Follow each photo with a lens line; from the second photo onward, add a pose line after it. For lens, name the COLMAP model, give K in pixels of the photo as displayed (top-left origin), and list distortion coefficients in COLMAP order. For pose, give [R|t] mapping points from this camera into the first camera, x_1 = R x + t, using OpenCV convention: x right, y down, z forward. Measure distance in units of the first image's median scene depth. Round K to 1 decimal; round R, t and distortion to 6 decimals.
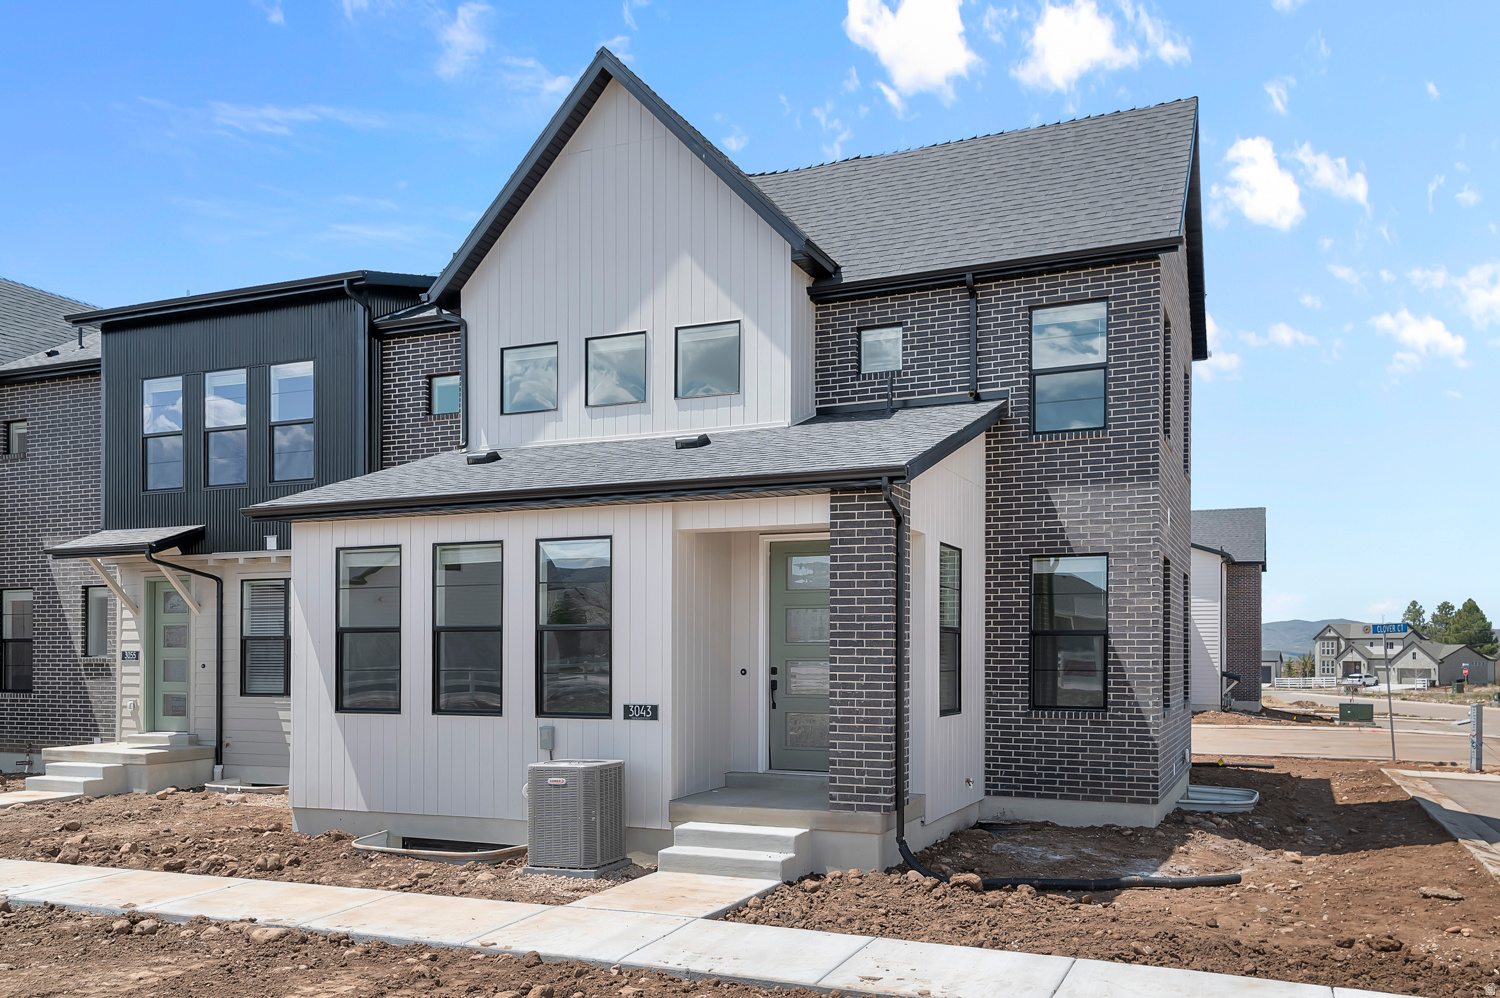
lens RADIAL K [[1169.8, 0, 750.0], [0, 1169.8, 499.0], [0, 0, 1]] dist [0.042247, 0.000015]
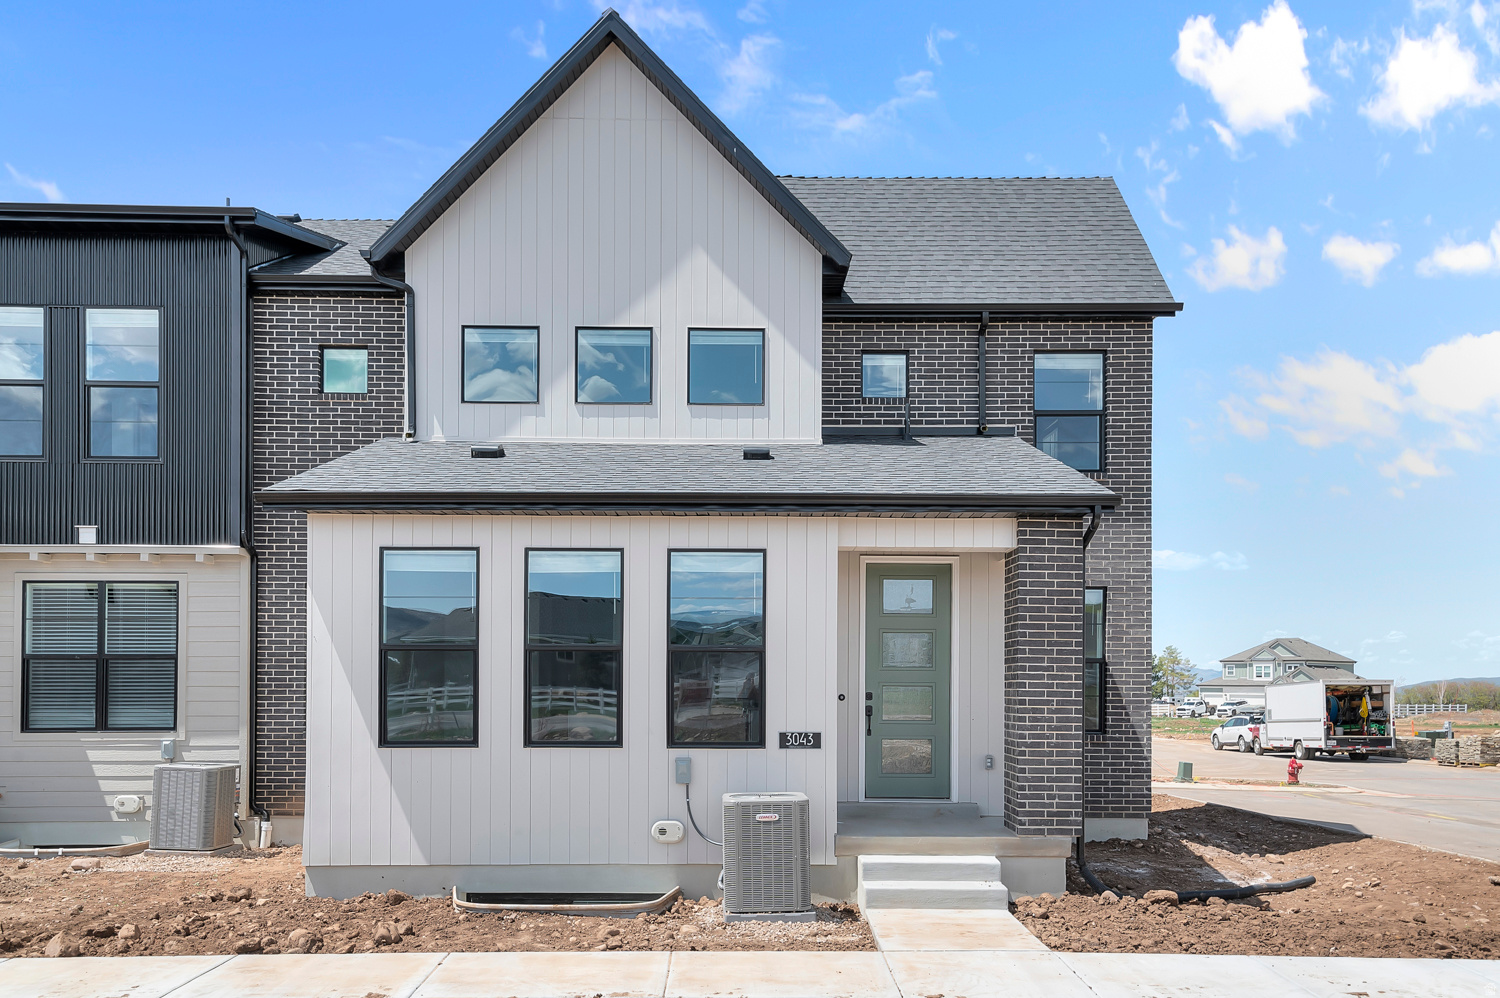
lens RADIAL K [[1182.9, 0, 746.4], [0, 1182.9, 528.5], [0, 0, 1]] dist [0.041946, 0.002908]
pose [[0.915421, 0.055542, 0.398646, -0.455241], [-0.056365, 0.998363, -0.009665, 0.022527], [-0.398531, -0.013622, 0.917054, 0.138650]]
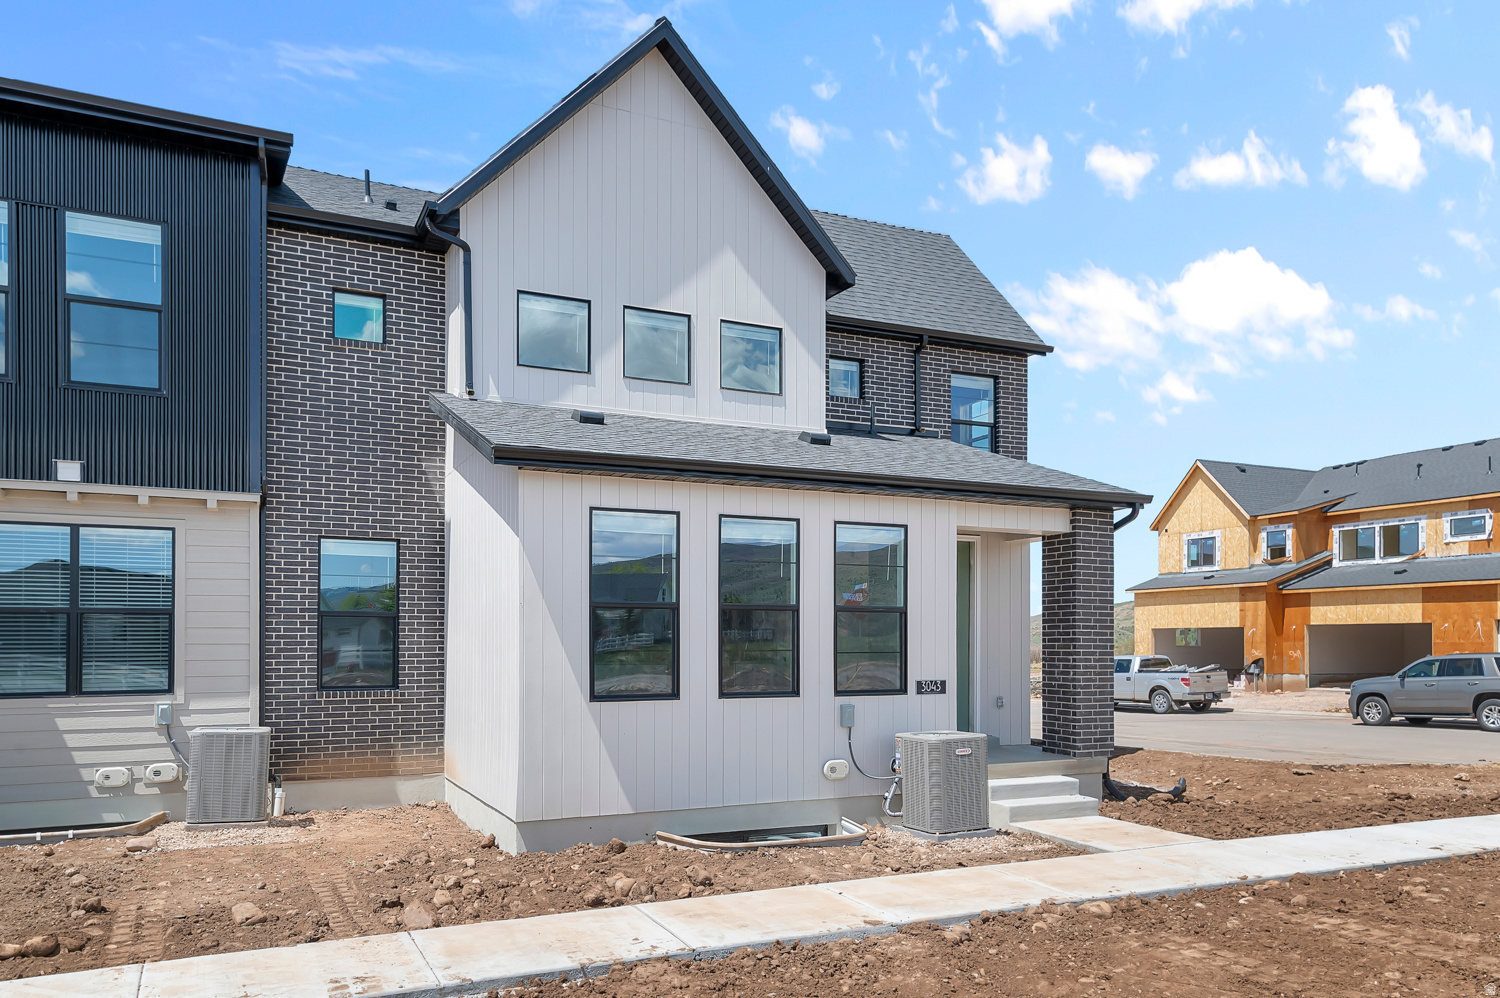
lens RADIAL K [[1064.1, 0, 750.0], [0, 1064.1, 499.0], [0, 0, 1]] dist [0.029958, -0.000311]
pose [[0.659184, 0.100077, 0.745293, -0.857596], [-0.098805, 0.994039, -0.046089, 0.060601], [-0.745463, -0.043257, 0.665142, 0.411455]]
